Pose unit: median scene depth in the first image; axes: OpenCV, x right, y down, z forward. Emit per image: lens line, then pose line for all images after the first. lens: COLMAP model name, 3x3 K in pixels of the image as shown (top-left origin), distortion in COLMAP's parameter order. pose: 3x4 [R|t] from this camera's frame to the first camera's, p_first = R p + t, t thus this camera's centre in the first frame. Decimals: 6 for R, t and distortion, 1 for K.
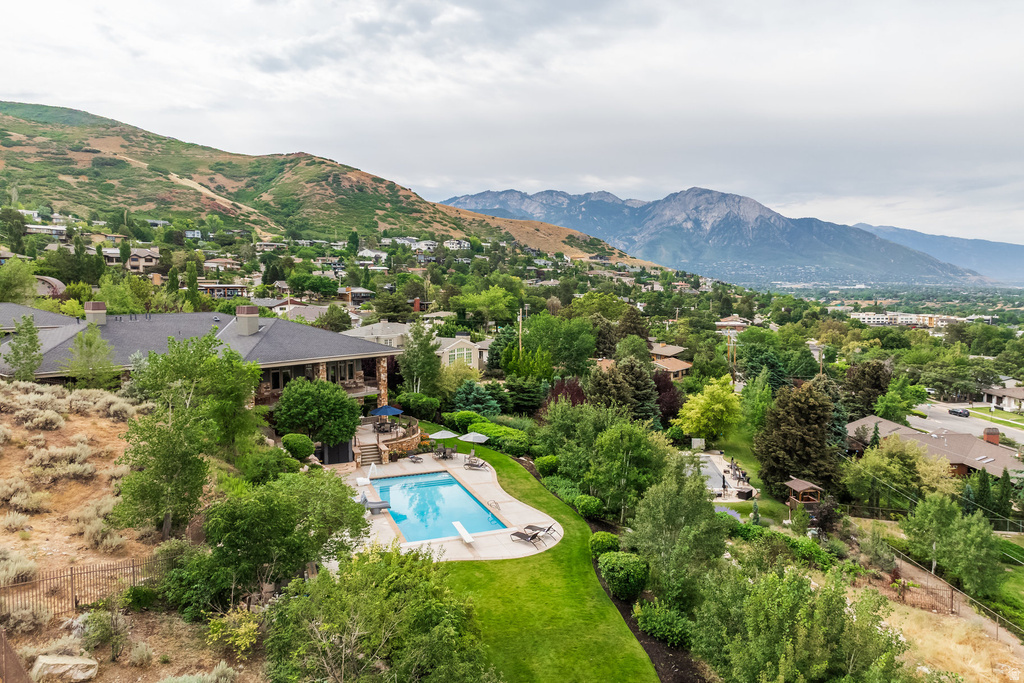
lens RADIAL K [[693.4, 0, 516.2], [0, 693.4, 361.6], [0, 0, 1]] dist [0.033425, -0.000881]
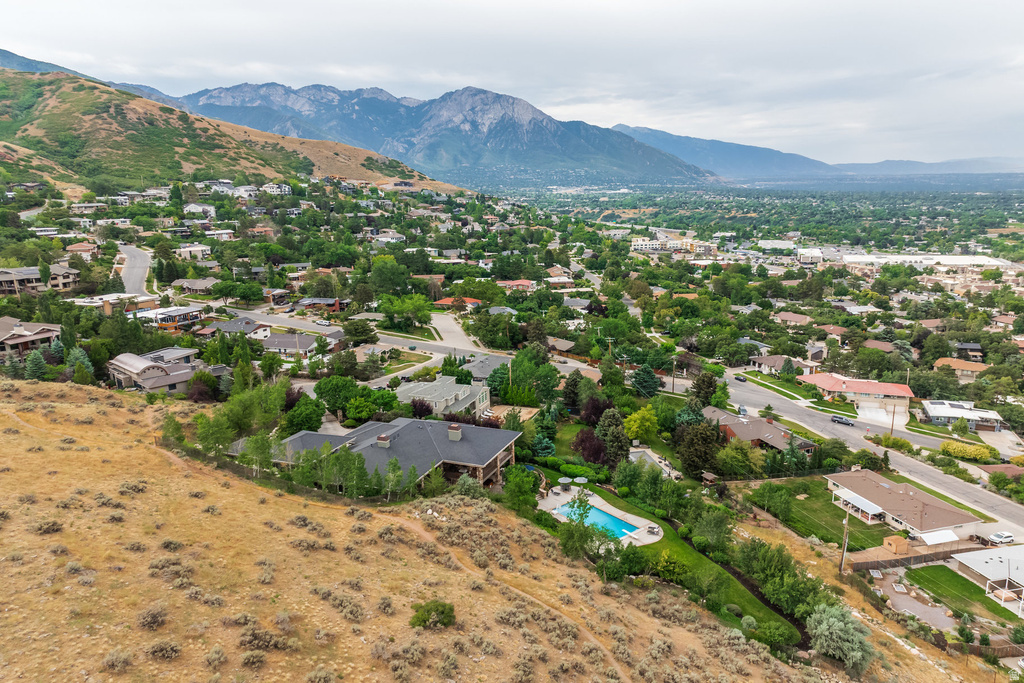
lens RADIAL K [[692.1, 0, 515.0], [0, 692.1, 382.5], [0, 0, 1]] dist [0.028393, 0.001584]
pose [[0.951375, -0.103322, 0.290190, -0.068204], [0.052817, 0.982832, 0.176780, -0.046525], [-0.303473, -0.152857, 0.940499, -0.073029]]
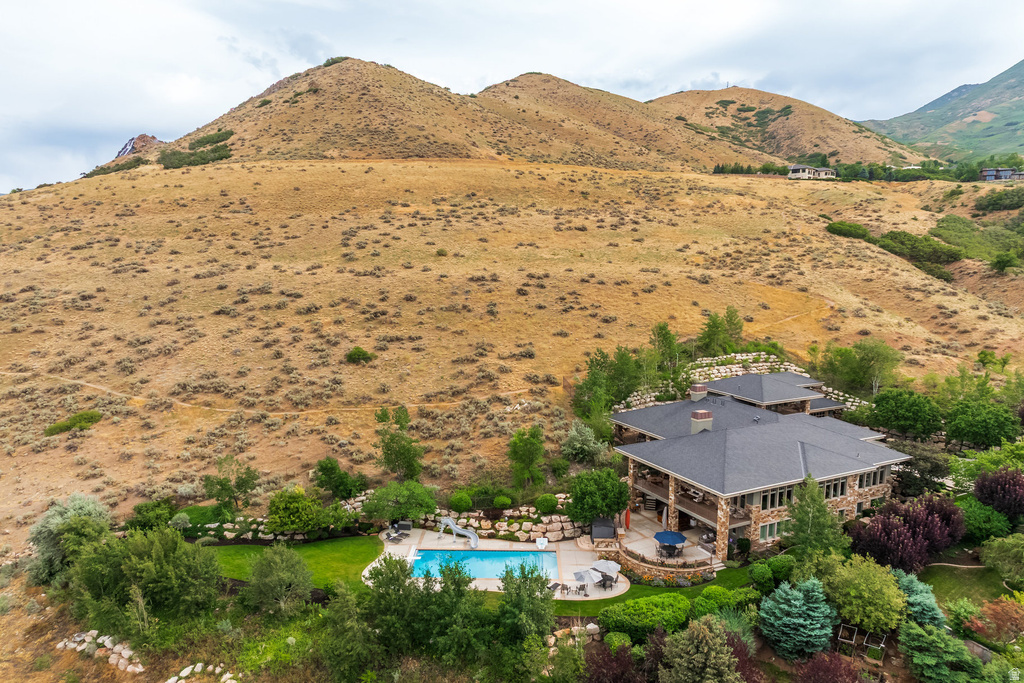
lens RADIAL K [[698.7, 0, 497.1], [0, 698.7, 357.4], [0, 0, 1]] dist [0.027787, 0.004418]
pose [[-0.374099, 0.145363, -0.915926, 0.073664], [-0.105360, 0.974583, 0.197705, -0.032266], [0.921384, 0.170464, -0.349275, 0.095803]]
